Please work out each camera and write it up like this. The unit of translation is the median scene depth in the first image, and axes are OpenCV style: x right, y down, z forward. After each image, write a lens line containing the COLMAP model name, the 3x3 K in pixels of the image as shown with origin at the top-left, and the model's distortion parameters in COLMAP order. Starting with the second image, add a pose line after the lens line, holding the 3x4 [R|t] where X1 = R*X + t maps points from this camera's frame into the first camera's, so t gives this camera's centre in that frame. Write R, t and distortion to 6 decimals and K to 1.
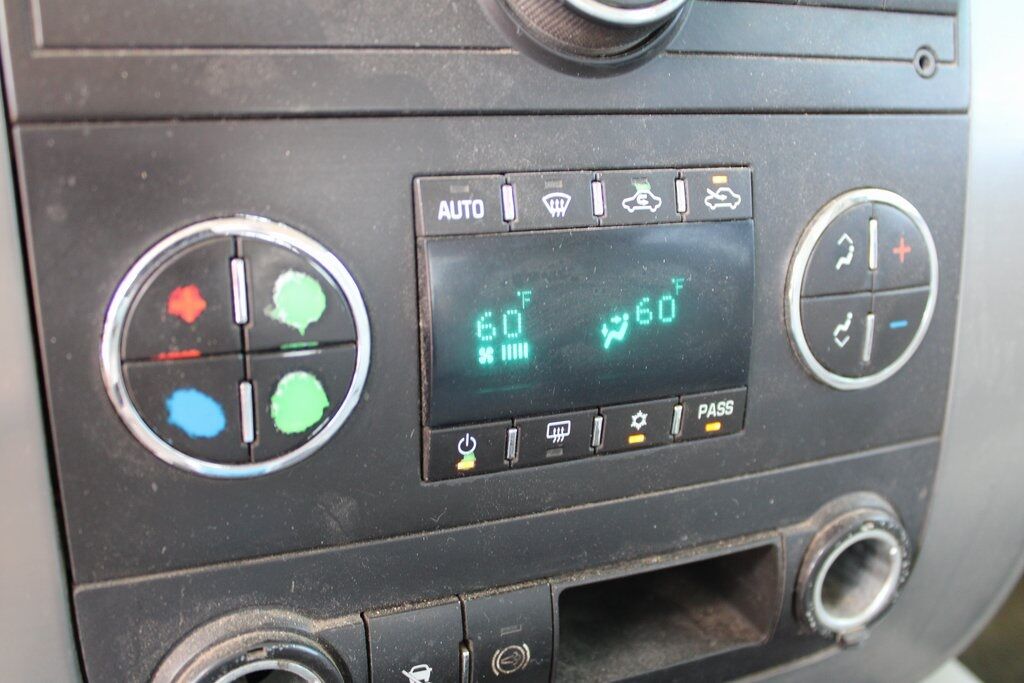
lens RADIAL K [[1062.2, 0, 512.0], [0, 1062.2, 341.5], [0, 0, 1]] dist [-0.100846, 0.014546]
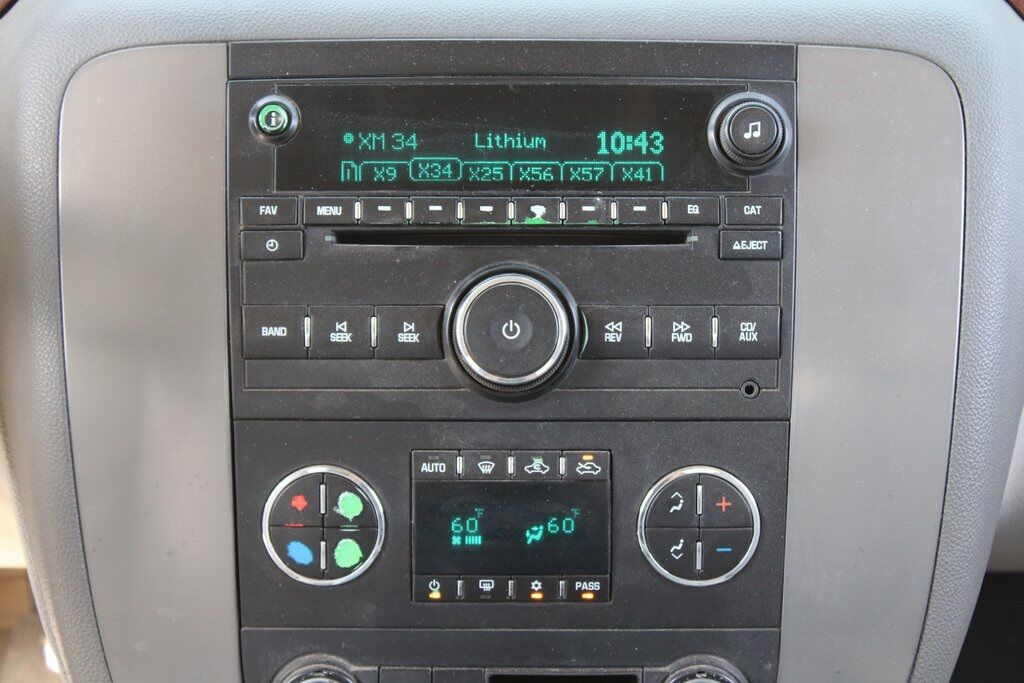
lens RADIAL K [[2504.8, 0, 512.0], [0, 2504.8, 341.5], [0, 0, 1]] dist [0.080134, 0.215717]
pose [[0.909987, 0.078273, -0.407181, 1.866792], [-0.095723, 0.995151, -0.022627, -0.249680], [0.403435, 0.059567, 0.913067, -3.074354]]
